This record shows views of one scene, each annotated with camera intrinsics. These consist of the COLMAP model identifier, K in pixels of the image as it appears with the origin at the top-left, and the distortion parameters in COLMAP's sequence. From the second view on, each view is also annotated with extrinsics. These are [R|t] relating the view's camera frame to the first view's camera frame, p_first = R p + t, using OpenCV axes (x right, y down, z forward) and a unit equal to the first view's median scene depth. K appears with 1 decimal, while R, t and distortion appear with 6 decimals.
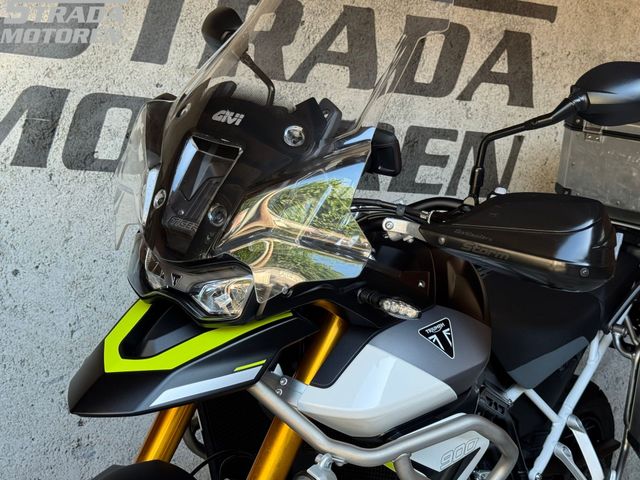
lens RADIAL K [[924.8, 0, 329.8], [0, 924.8, 247.9], [0, 0, 1]] dist [0.155389, -0.159952]
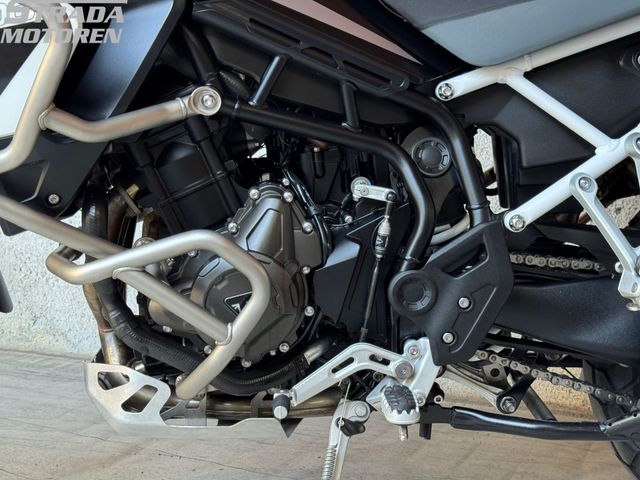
lens RADIAL K [[925.7, 0, 320.0], [0, 925.7, 240.0], [0, 0, 1]] dist [0.203730, -0.493546]
pose [[0.641304, -0.020505, -0.767013, 0.407672], [-0.049228, 0.996484, -0.067799, 0.207978], [0.765706, 0.081238, 0.638039, 0.371968]]
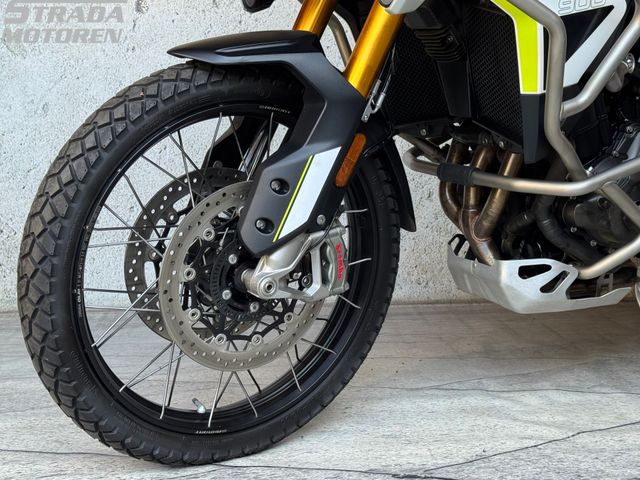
lens RADIAL K [[925.7, 0, 320.0], [0, 925.7, 240.0], [0, 0, 1]] dist [0.203730, -0.493546]
pose [[0.926803, -0.052105, -0.371916, 0.116886], [0.044293, 0.998582, -0.029526, 0.238572], [0.372927, 0.010891, 0.927797, -0.003495]]
